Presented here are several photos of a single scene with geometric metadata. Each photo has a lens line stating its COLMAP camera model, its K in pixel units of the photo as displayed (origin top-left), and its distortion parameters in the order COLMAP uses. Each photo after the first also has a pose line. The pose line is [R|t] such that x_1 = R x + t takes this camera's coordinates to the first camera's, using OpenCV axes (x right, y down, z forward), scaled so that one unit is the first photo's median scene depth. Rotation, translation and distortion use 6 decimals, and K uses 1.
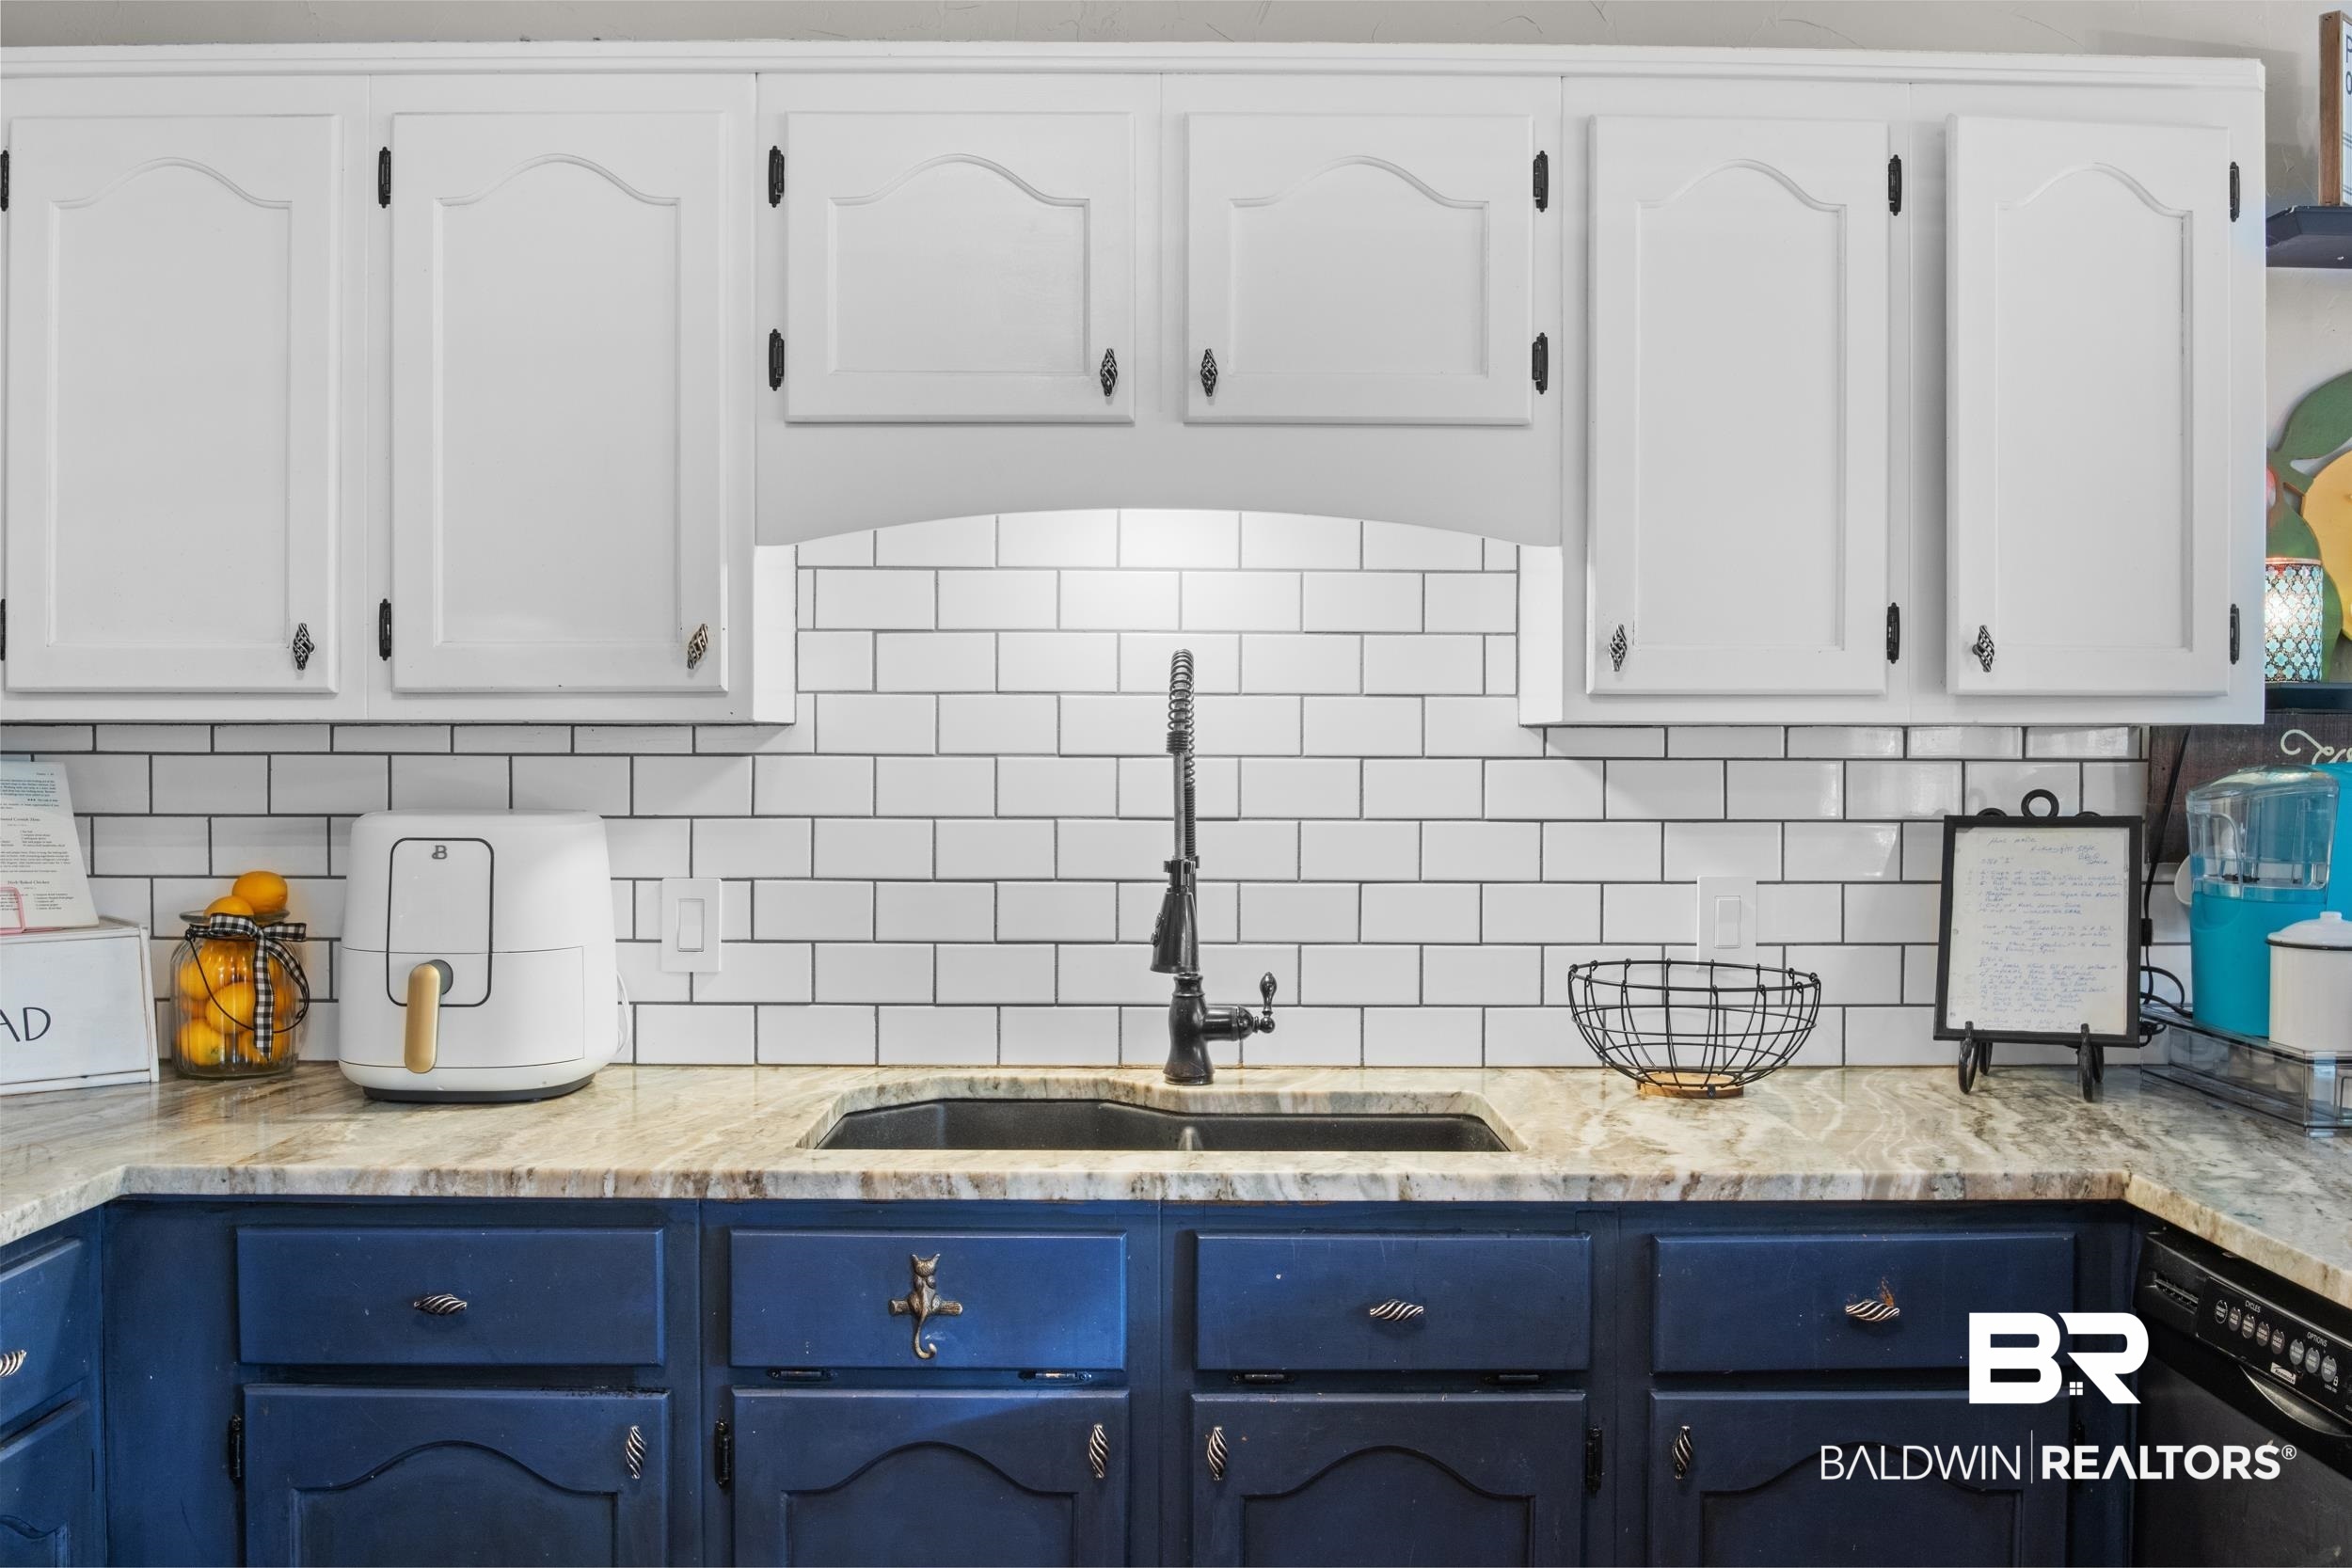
lens RADIAL K [[2105.7, 0, 1176.0], [0, 2105.7, 784.0], [0, 0, 1]] dist [-0.042001, 0.002266]
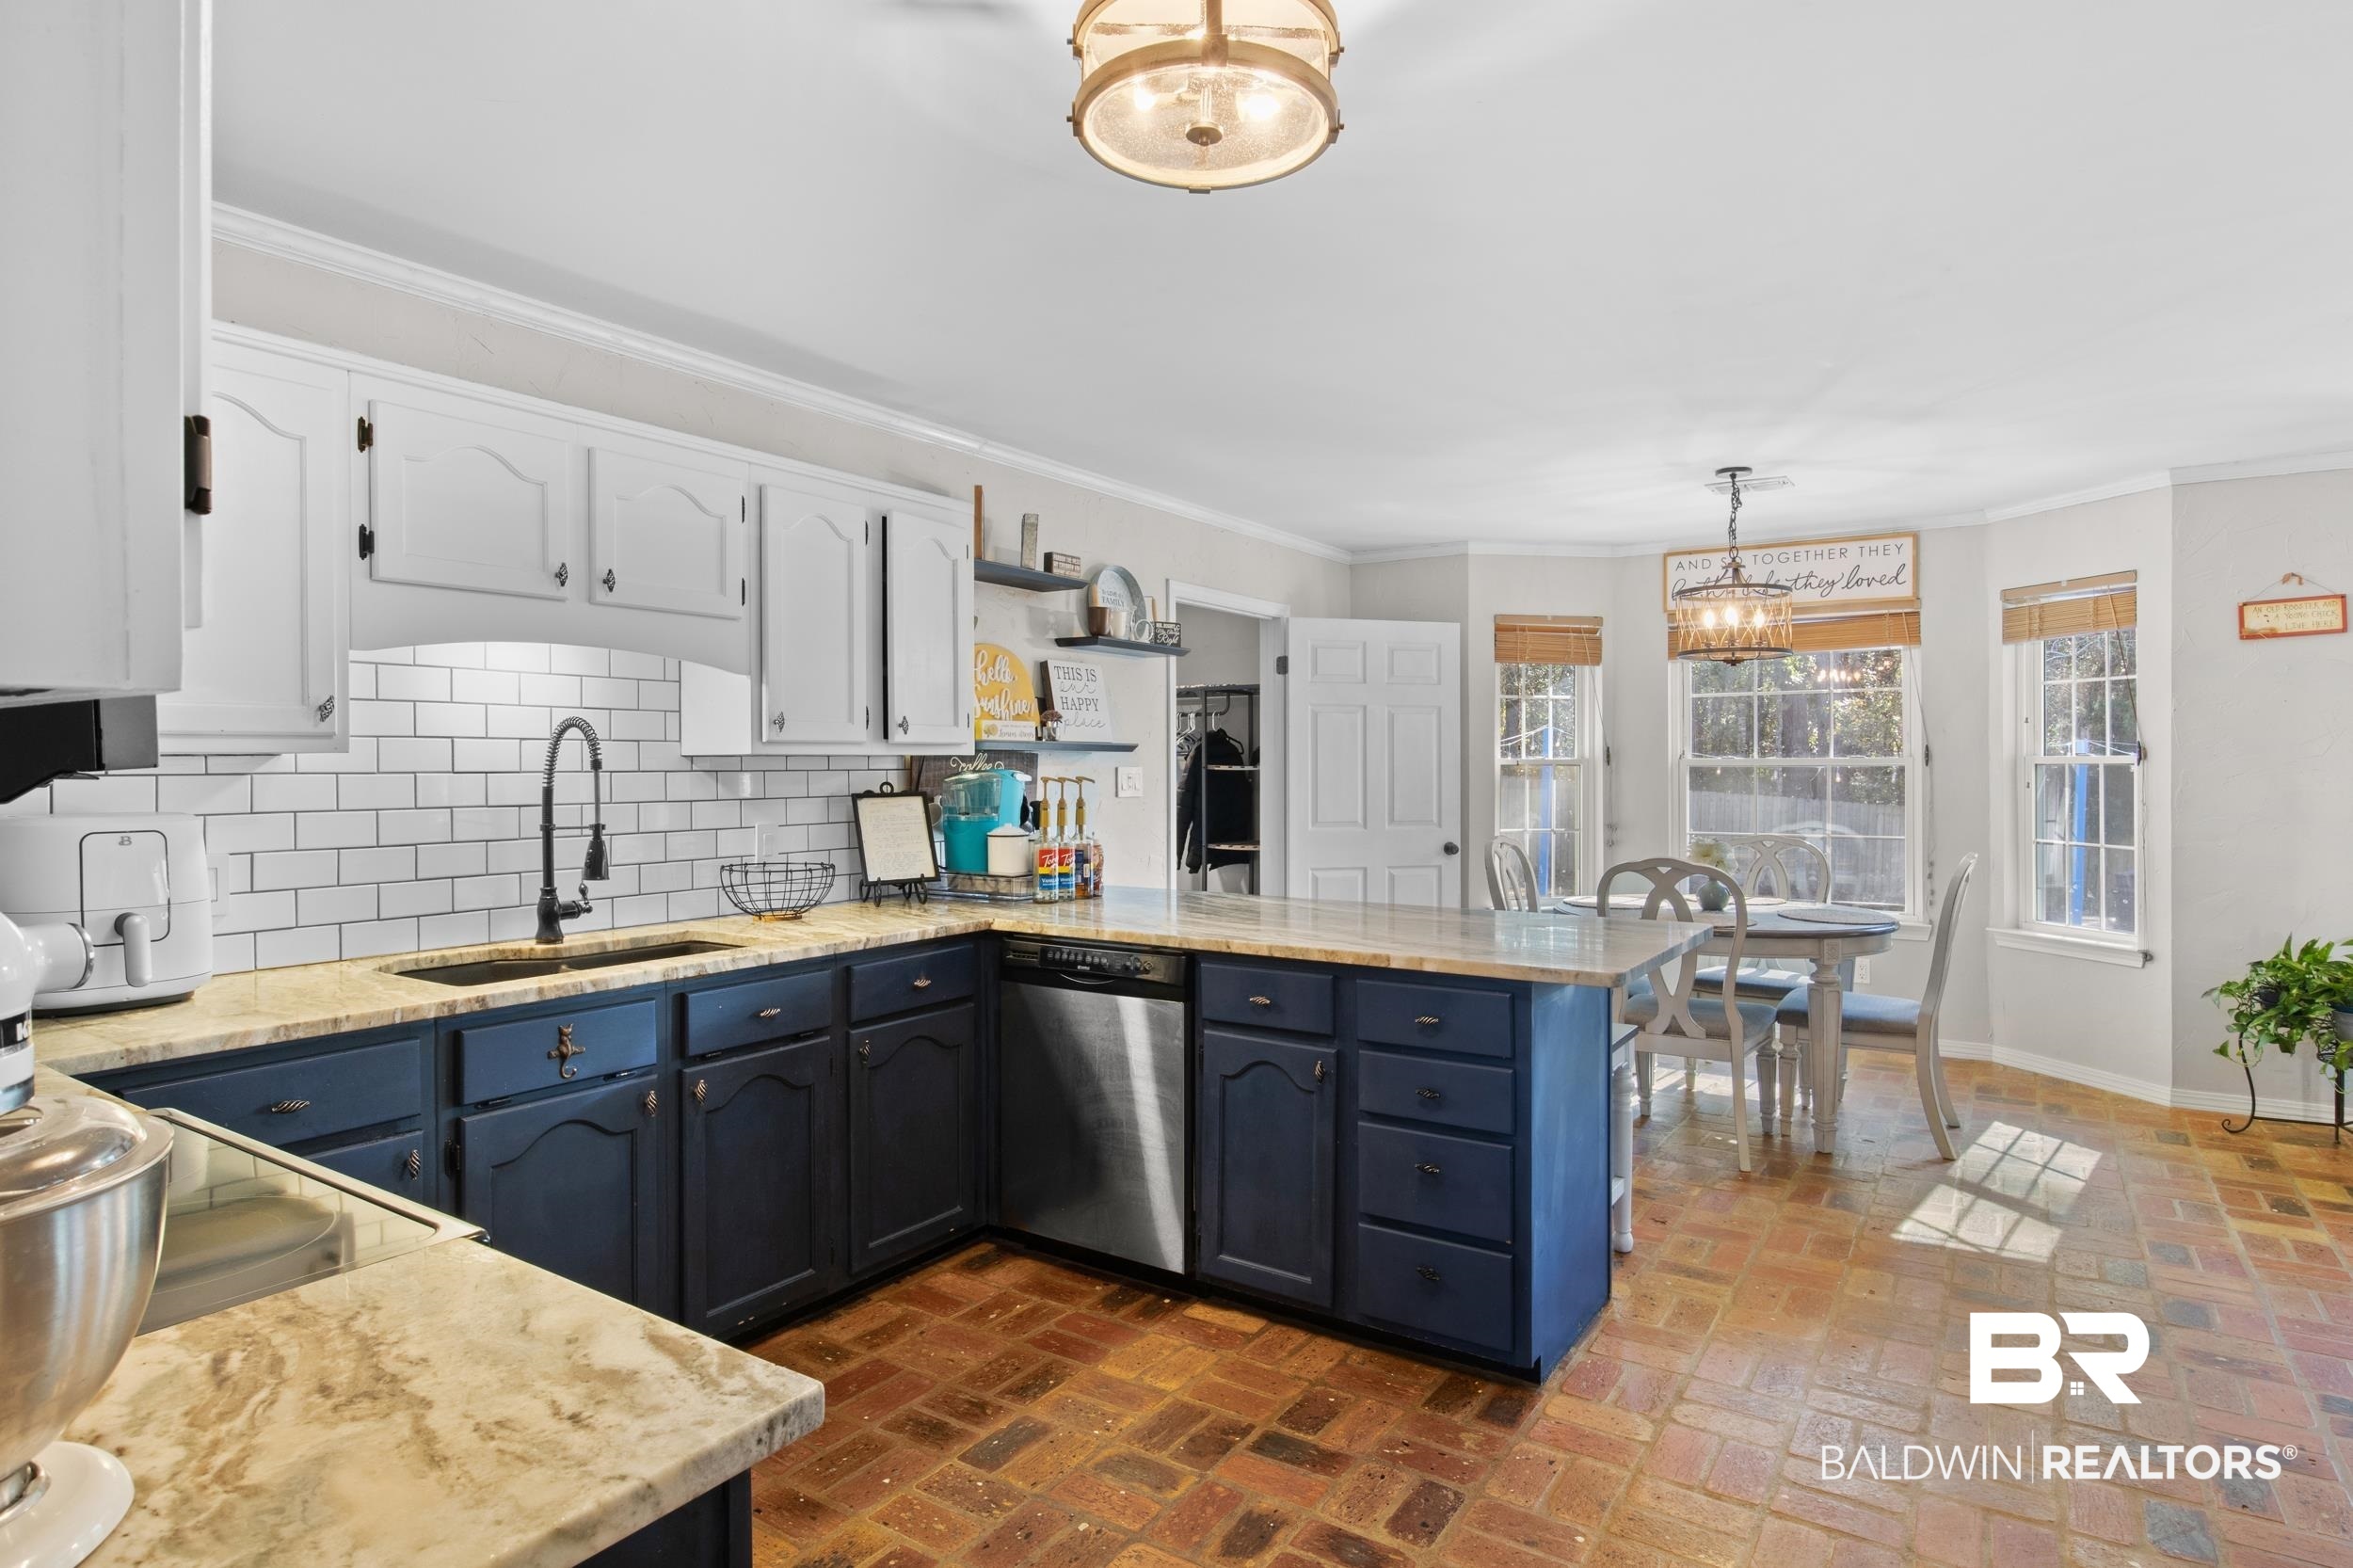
lens RADIAL K [[1261.5, 0, 1176.5], [0, 1261.5, 784.0], [0, 0, 1]] dist [-0.005110, -0.001145]
pose [[0.565868, -0.018125, 0.824297, -0.662855], [0.021271, 0.999747, 0.007381, 0.001627], [-0.824221, 0.013357, 0.566110, -0.123942]]
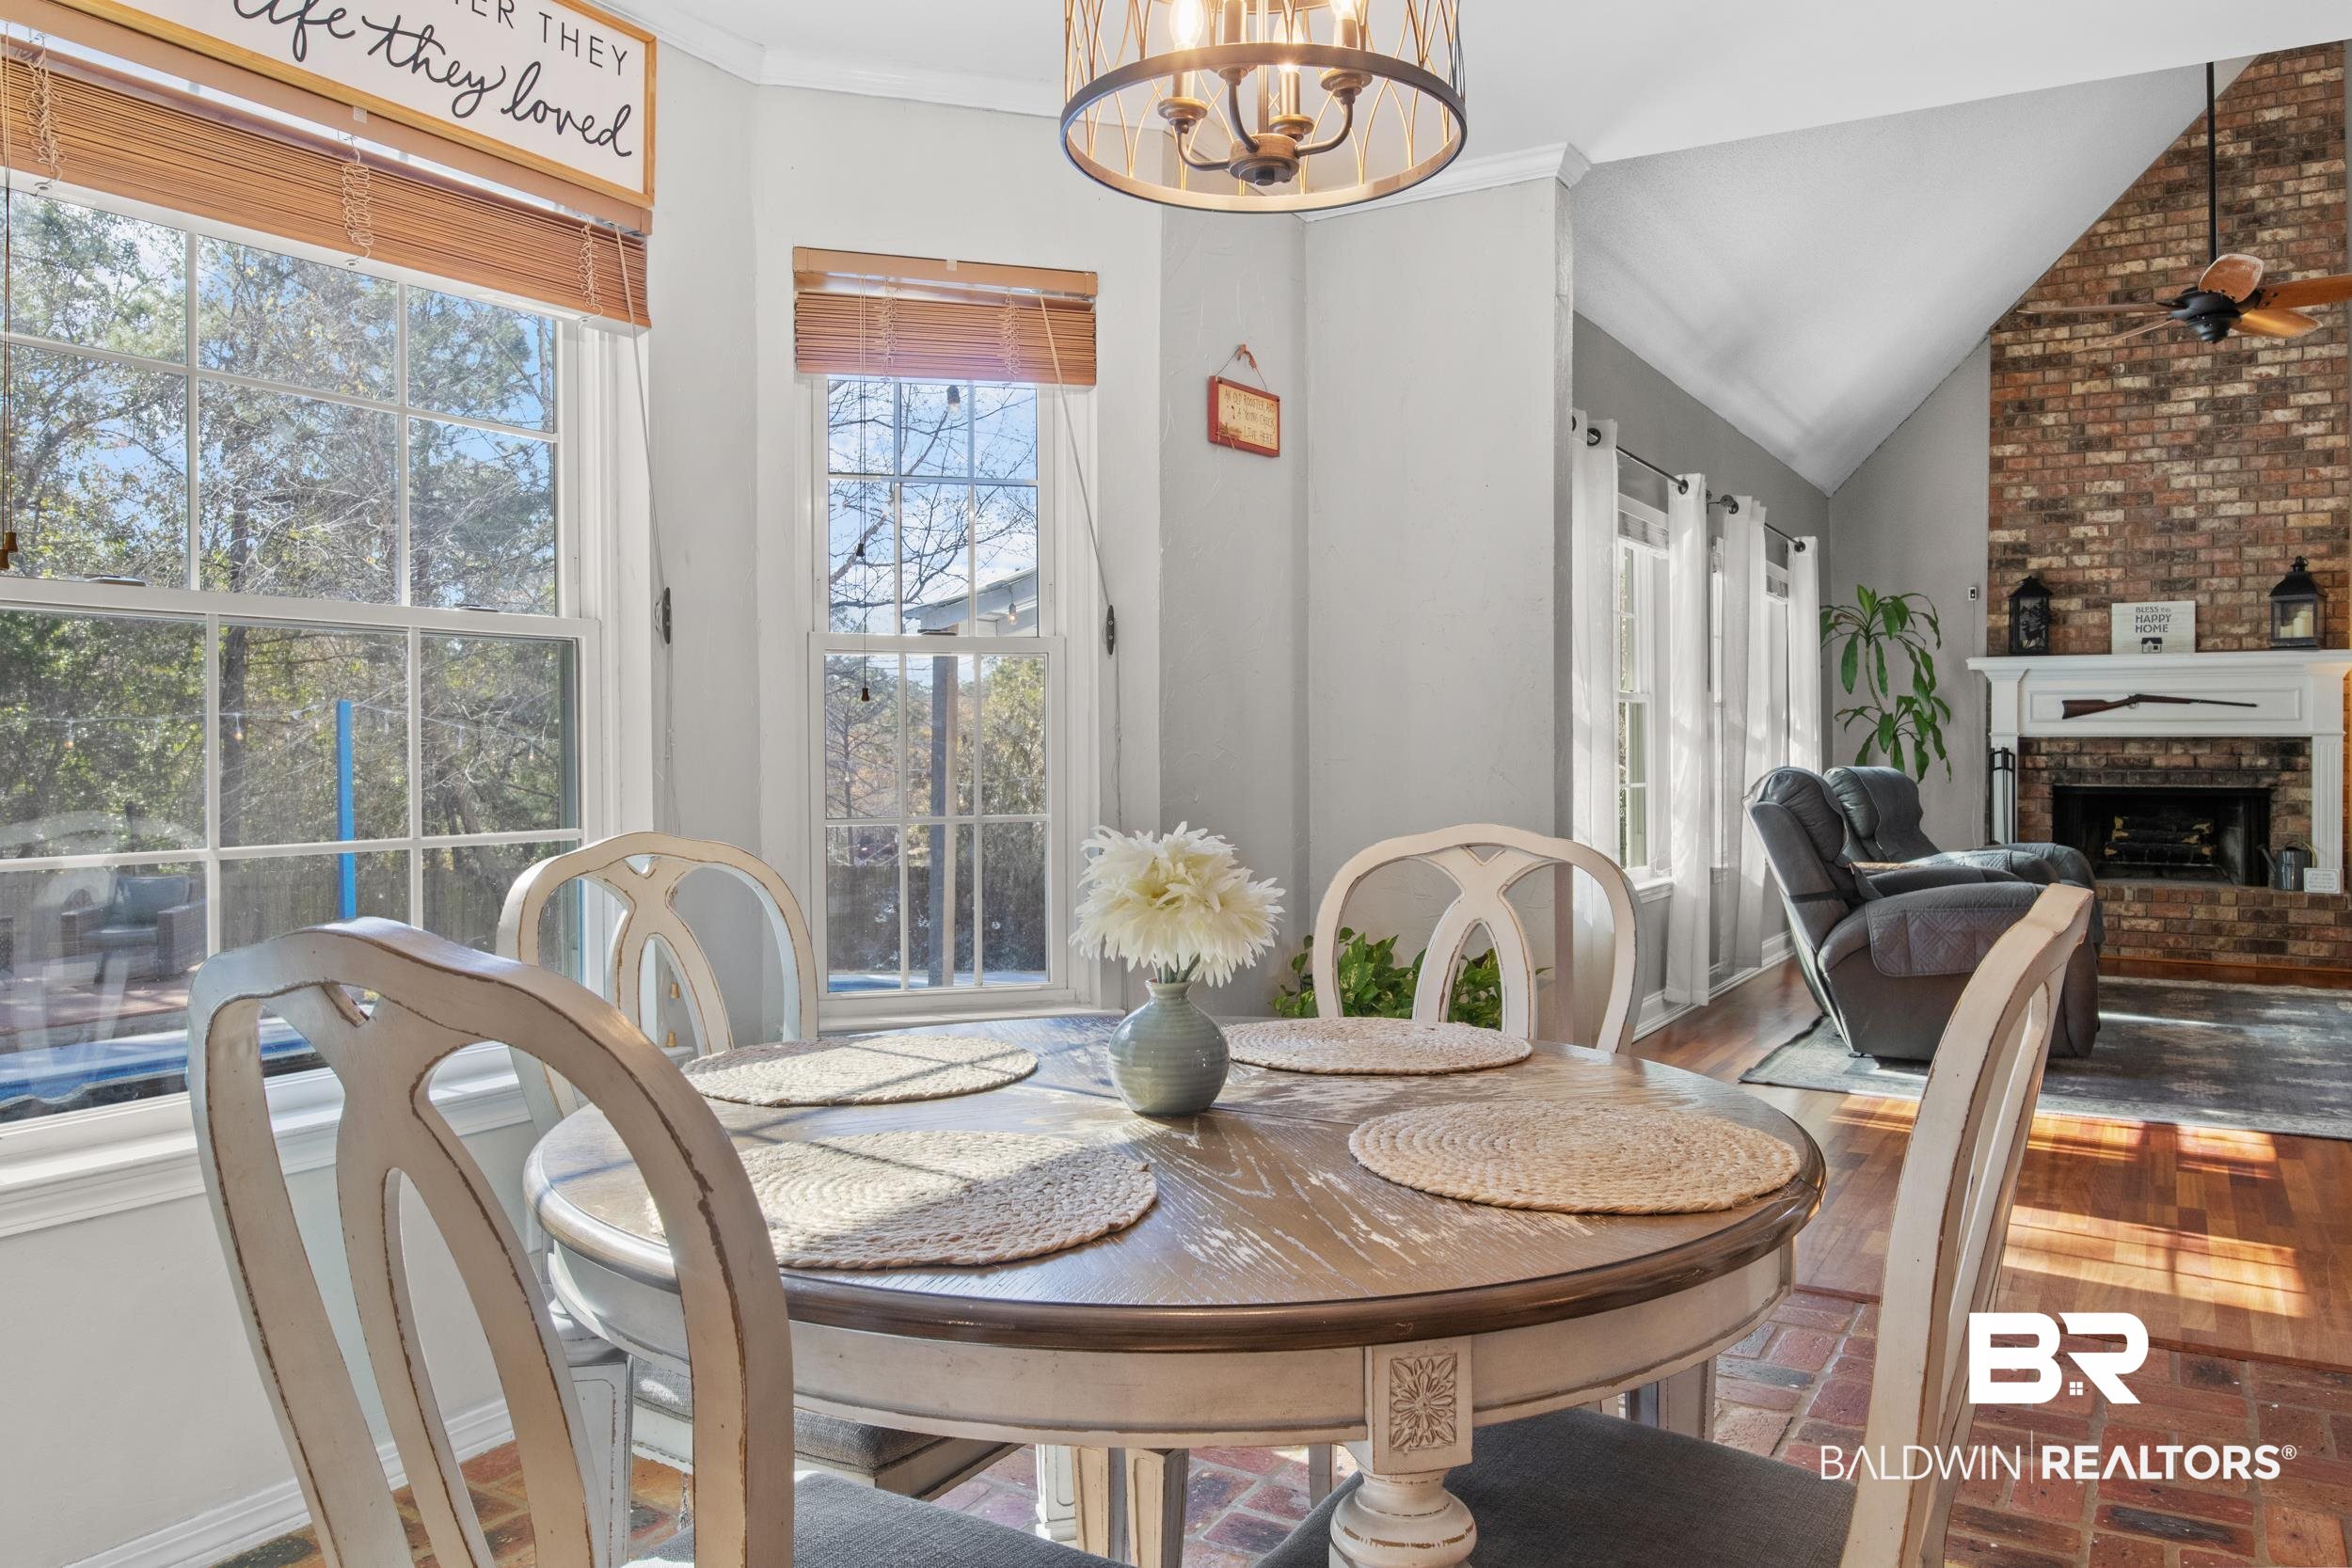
lens RADIAL K [[1706.0, 0, 1176.0], [0, 1706.0, 784.0], [0, 0, 1]] dist [-0.026927, 0.001174]
pose [[-0.855773, -0.013465, 0.517176, 1.152634], [0.006528, 0.999301, 0.036820, 0.077617], [-0.517310, 0.034886, -0.855087, 0.955280]]
